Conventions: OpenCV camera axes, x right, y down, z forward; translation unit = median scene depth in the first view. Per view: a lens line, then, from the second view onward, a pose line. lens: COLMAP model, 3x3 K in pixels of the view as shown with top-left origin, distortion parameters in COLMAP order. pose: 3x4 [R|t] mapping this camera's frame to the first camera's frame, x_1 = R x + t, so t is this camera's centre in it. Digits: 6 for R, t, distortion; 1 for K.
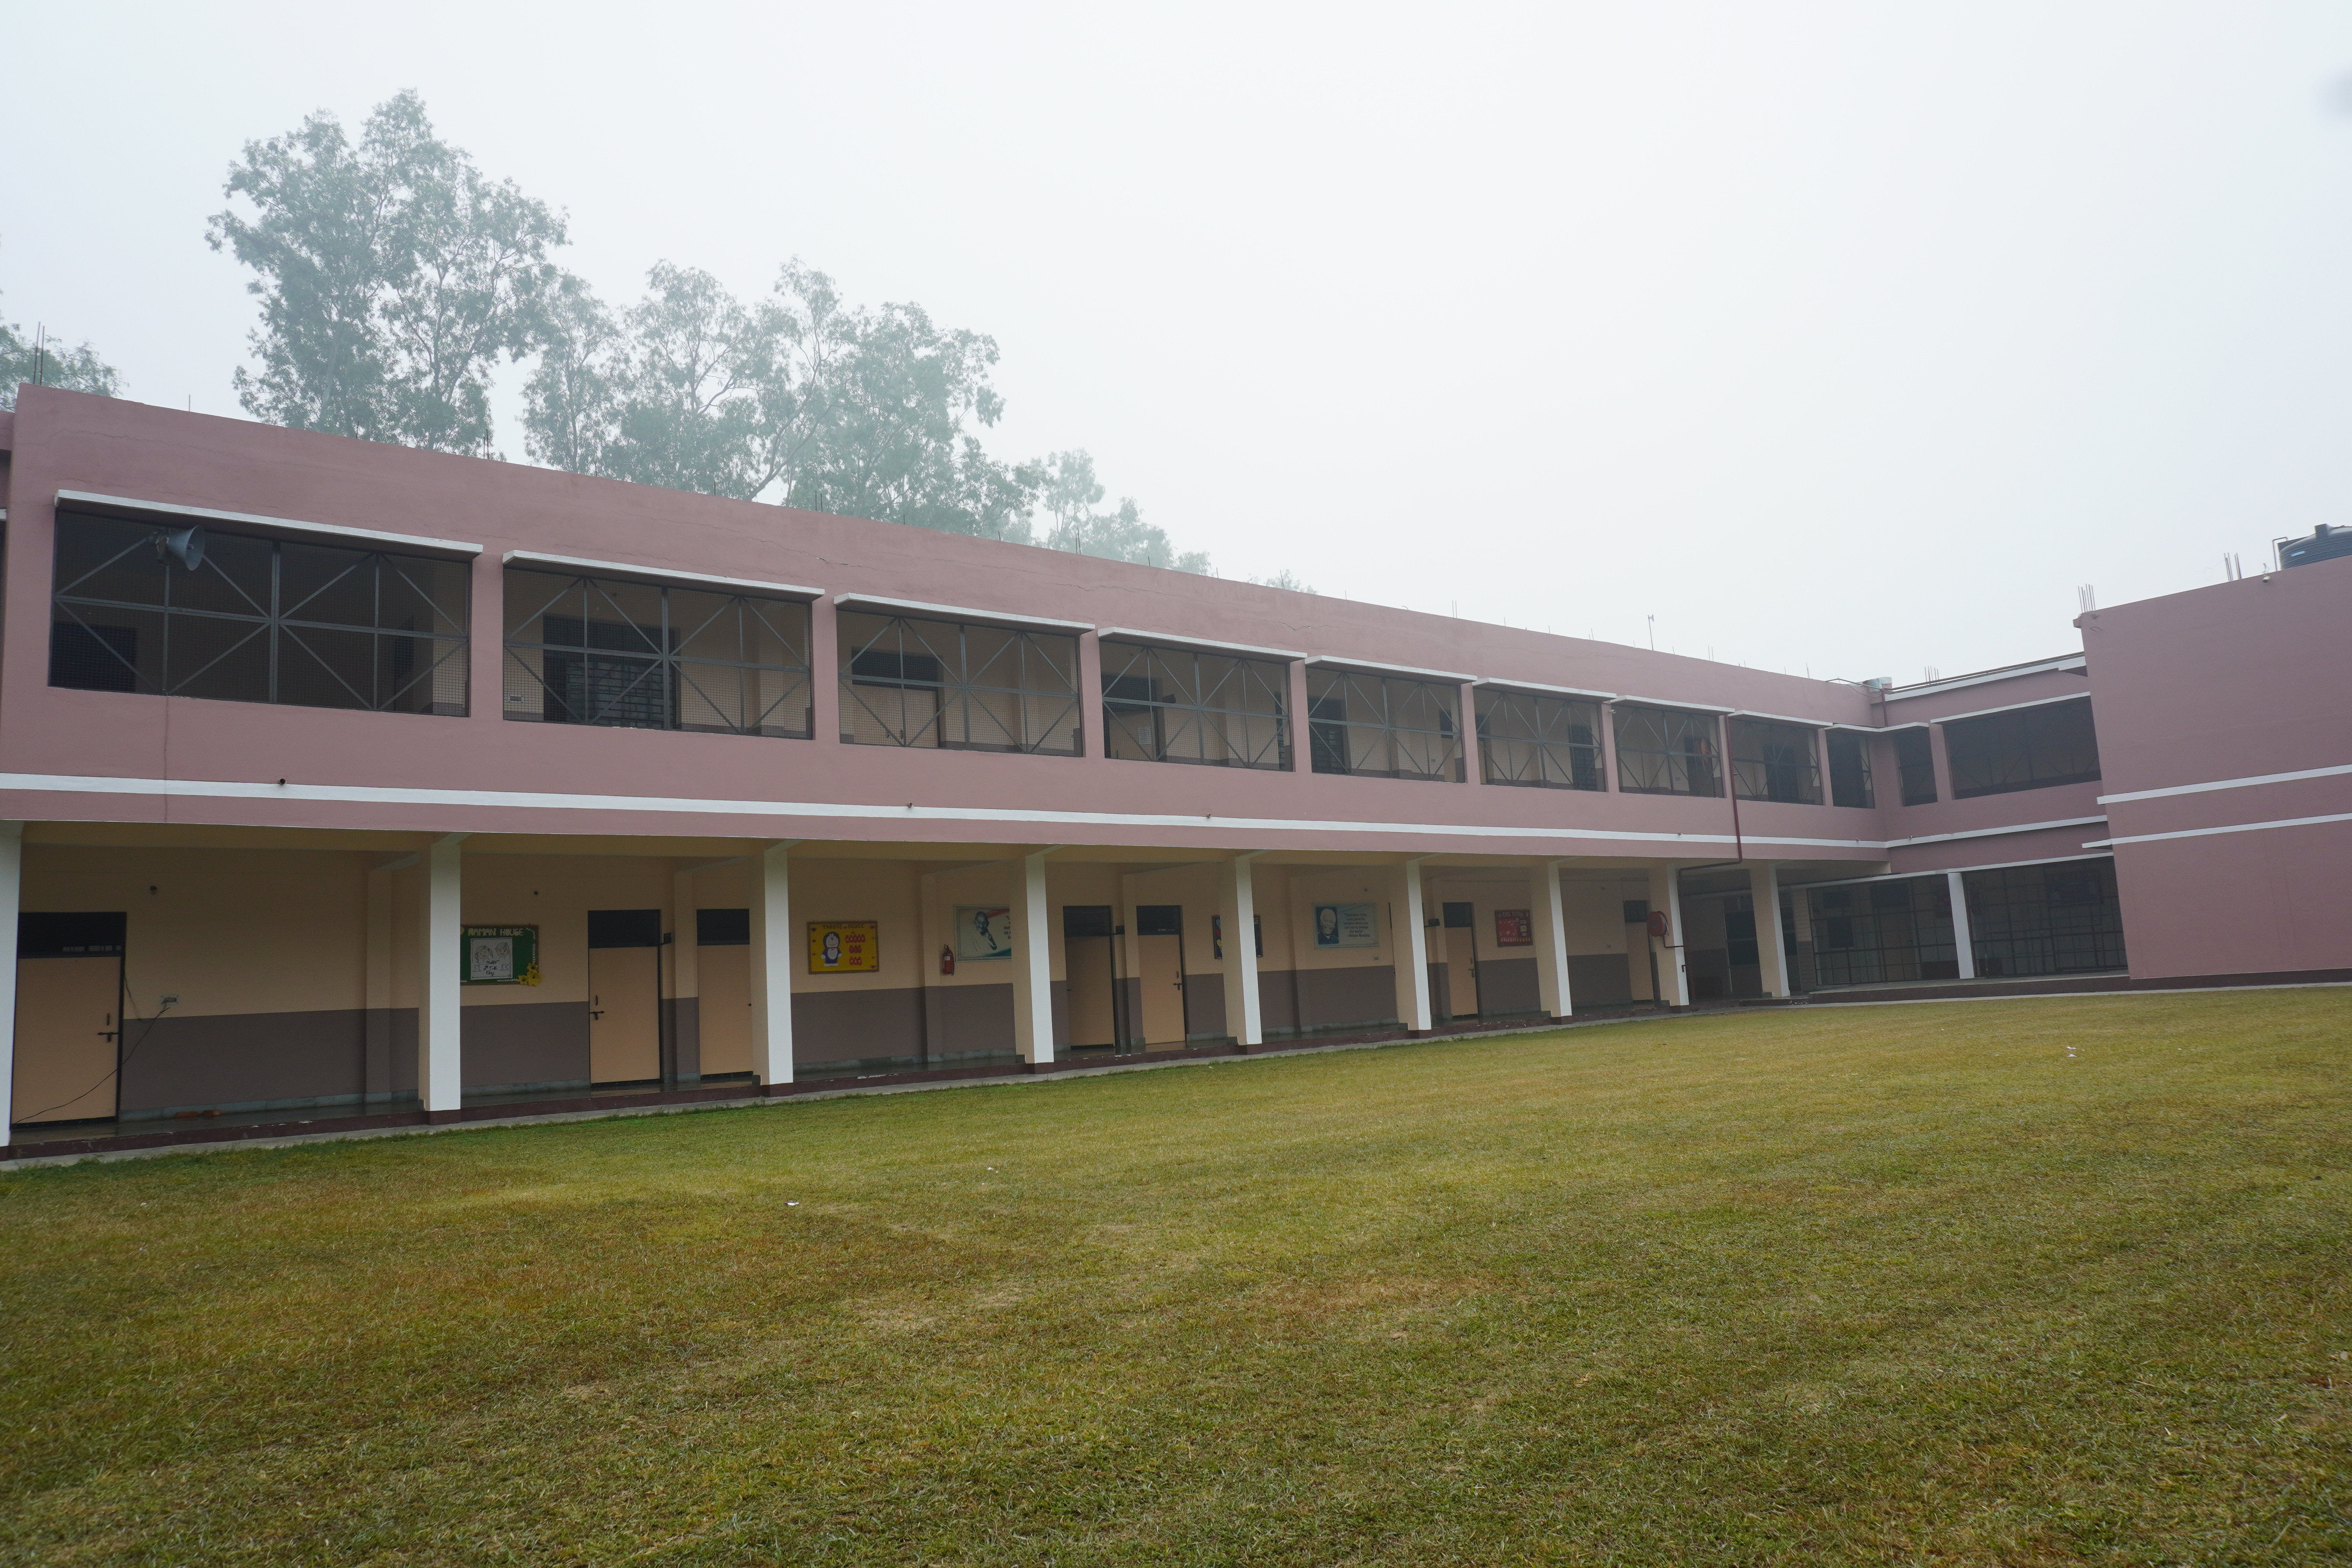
lens RADIAL K [[1393.4, 0, 1172.8], [0, 1393.4, 829.3], [0, 0, 1]] dist [-0.025376, 0.001542]
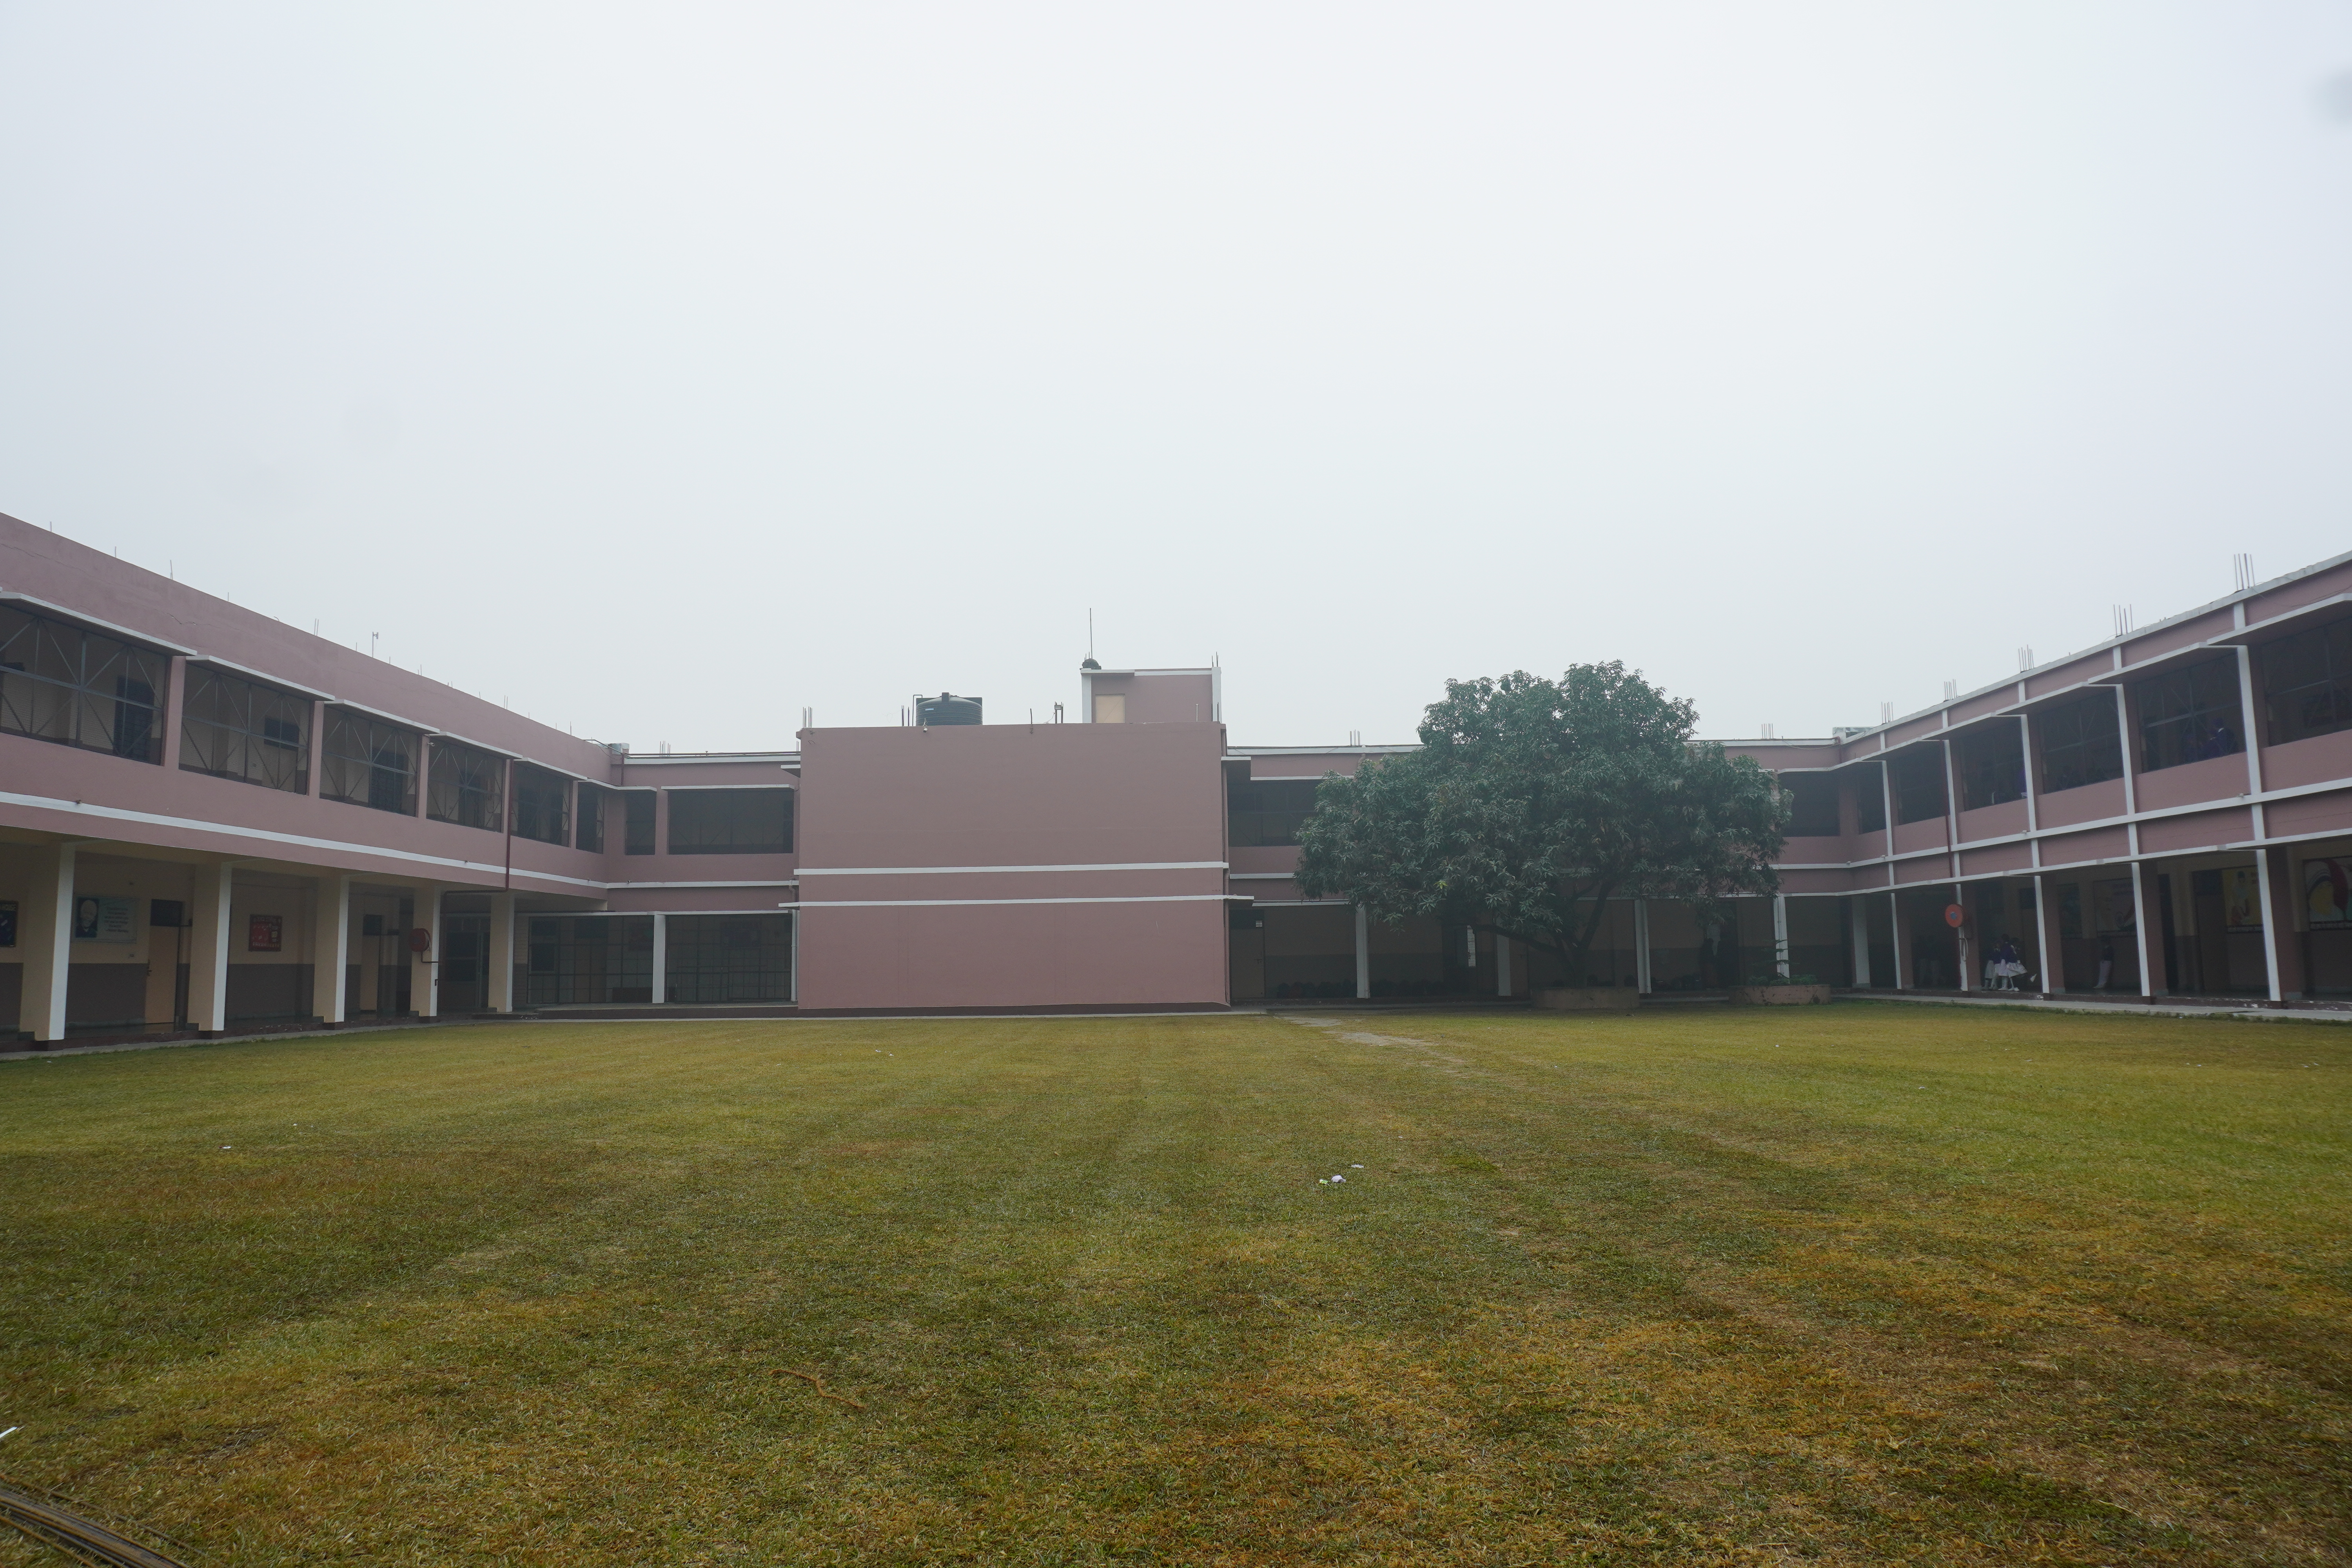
lens RADIAL K [[1393.4, 0, 1172.8], [0, 1393.4, 829.3], [0, 0, 1]] dist [-0.025376, 0.001542]
pose [[0.603150, 0.130636, 0.786857, -0.156047], [-0.116346, 0.990355, -0.075238, -0.004259], [-0.789097, -0.046168, 0.612531, -0.113872]]
